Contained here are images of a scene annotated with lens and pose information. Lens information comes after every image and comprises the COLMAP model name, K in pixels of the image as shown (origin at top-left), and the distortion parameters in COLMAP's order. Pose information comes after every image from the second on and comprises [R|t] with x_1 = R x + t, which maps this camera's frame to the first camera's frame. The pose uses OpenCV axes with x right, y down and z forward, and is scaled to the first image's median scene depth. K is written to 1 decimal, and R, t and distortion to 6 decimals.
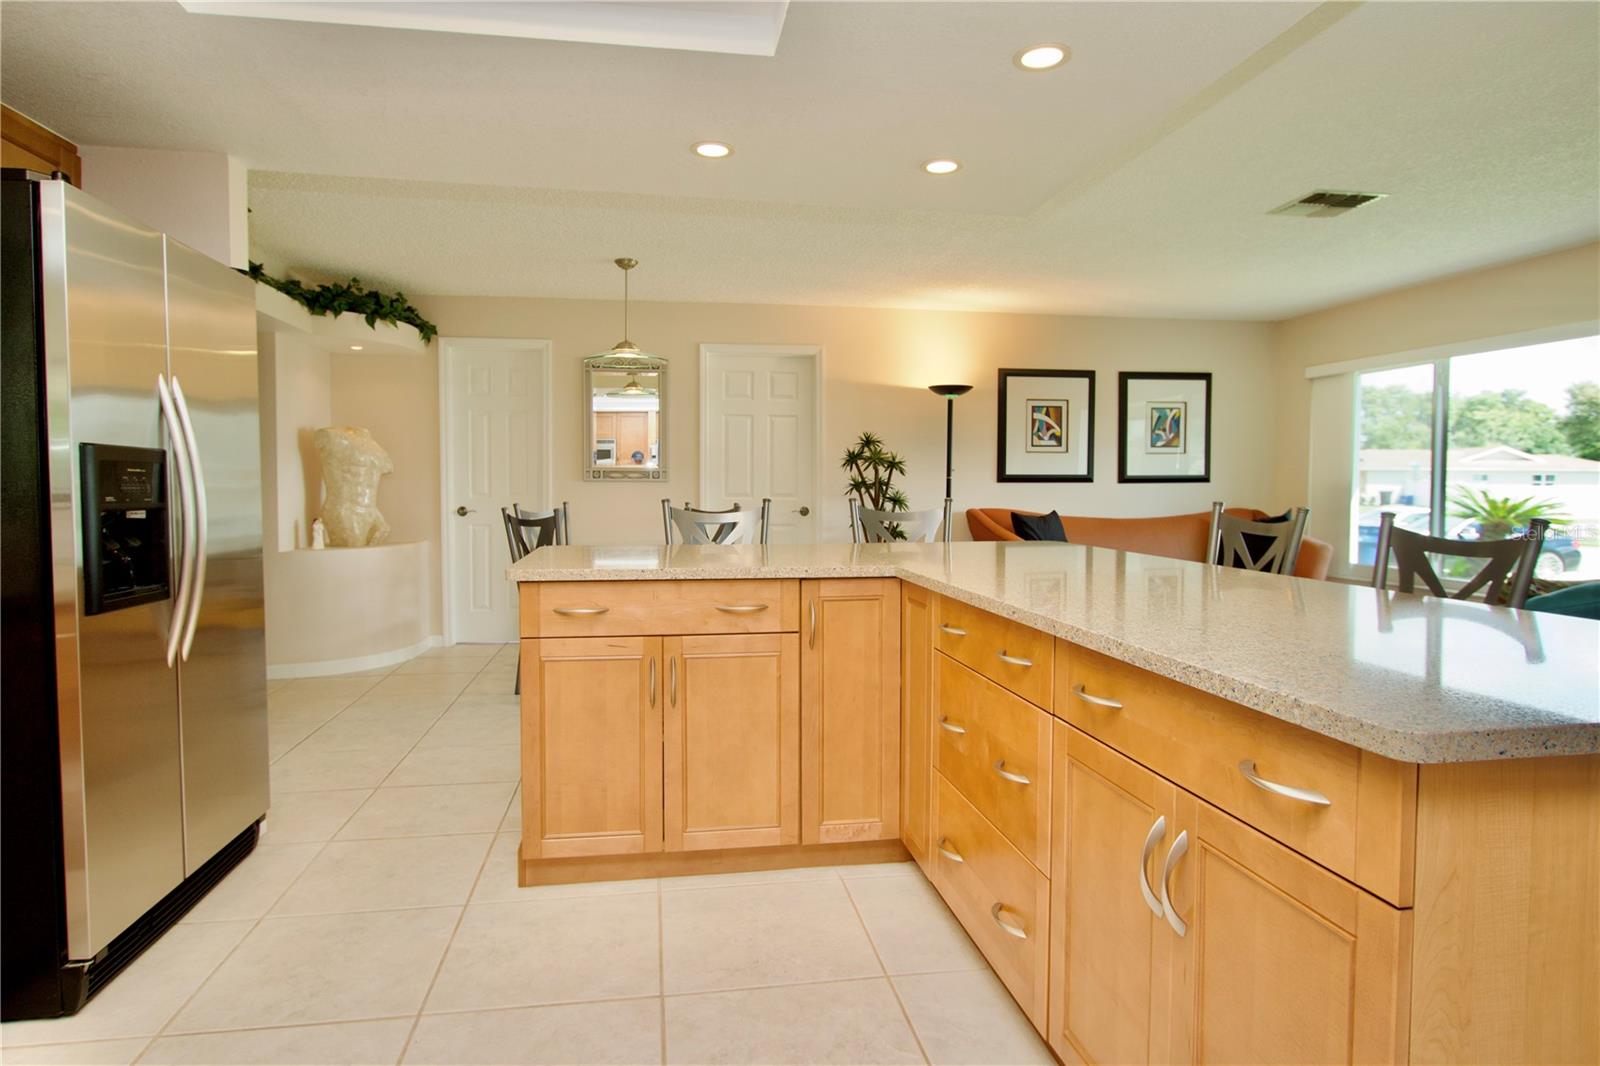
lens RADIAL K [[917.7, 0, 789.6], [0, 917.7, 518.0], [0, 0, 1]] dist [-0.008149, 0.000928]
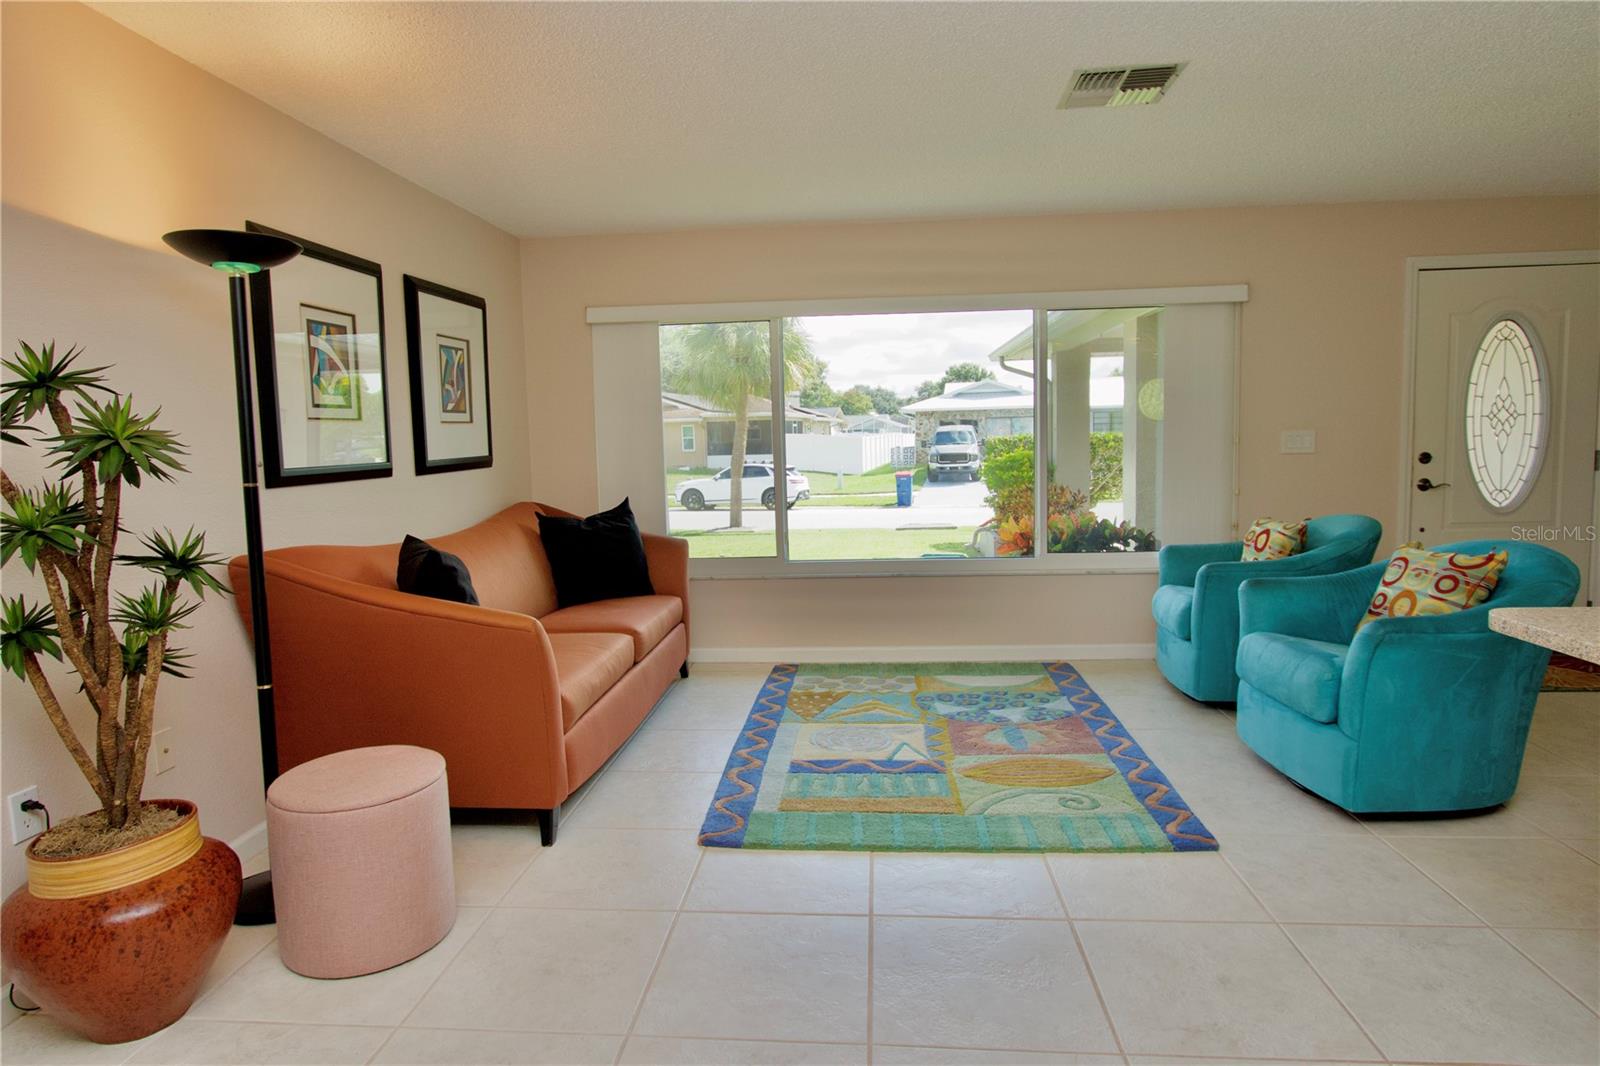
lens RADIAL K [[917.7, 0, 796.3], [0, 917.7, 517.4], [0, 0, 1]] dist [-0.008149, 0.000928]
pose [[0.253204, -0.097711, 0.962466, -0.139307], [0.068237, 0.994212, 0.082982, -0.047677], [-0.965003, 0.044665, 0.258406, 0.697674]]
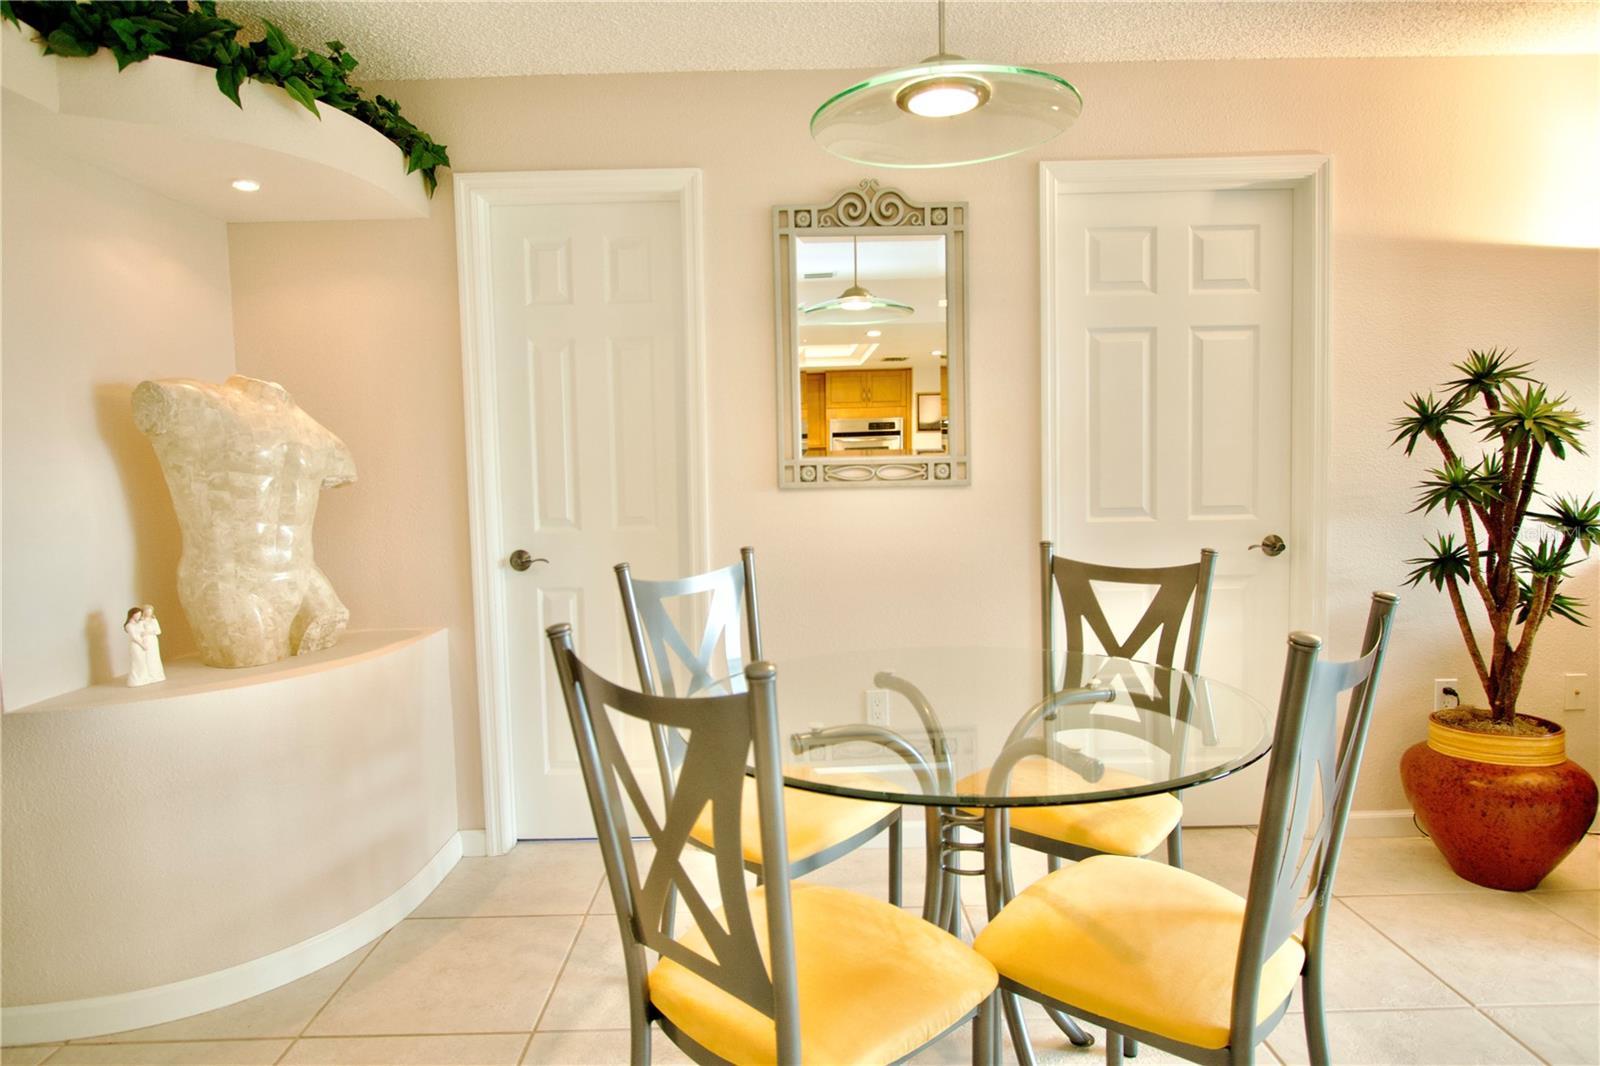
lens RADIAL K [[917.7, 0, 793.1], [0, 917.7, 525.1], [0, 0, 1]] dist [-0.008149, 0.000928]
pose [[0.988701, -0.013420, -0.149301, -0.152507], [0.018407, 0.999316, 0.032069, -0.037381], [0.148768, -0.034455, 0.988272, 0.565433]]
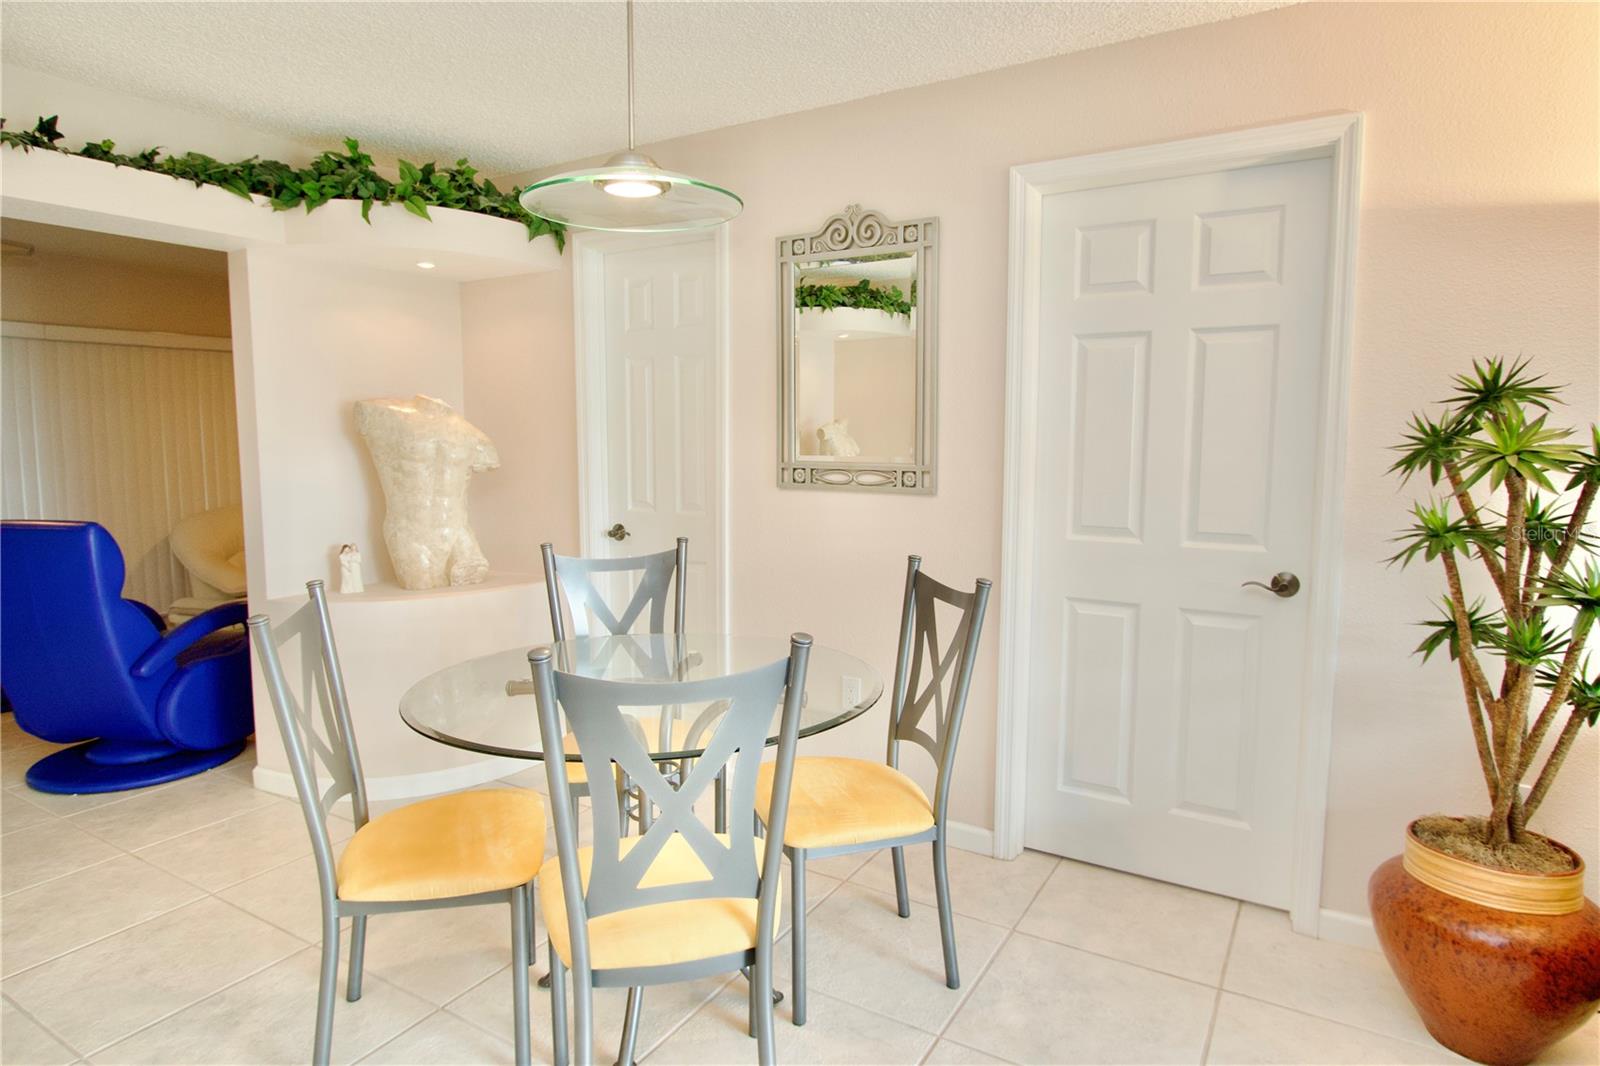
lens RADIAL K [[917.7, 0, 792.4], [0, 917.7, 525.3], [0, 0, 1]] dist [-0.008149, 0.000928]
pose [[0.762237, 0.063398, -0.644185, 0.107033], [-0.022131, 0.997163, 0.071949, -0.056649], [0.646919, -0.040586, 0.761478, 0.623517]]
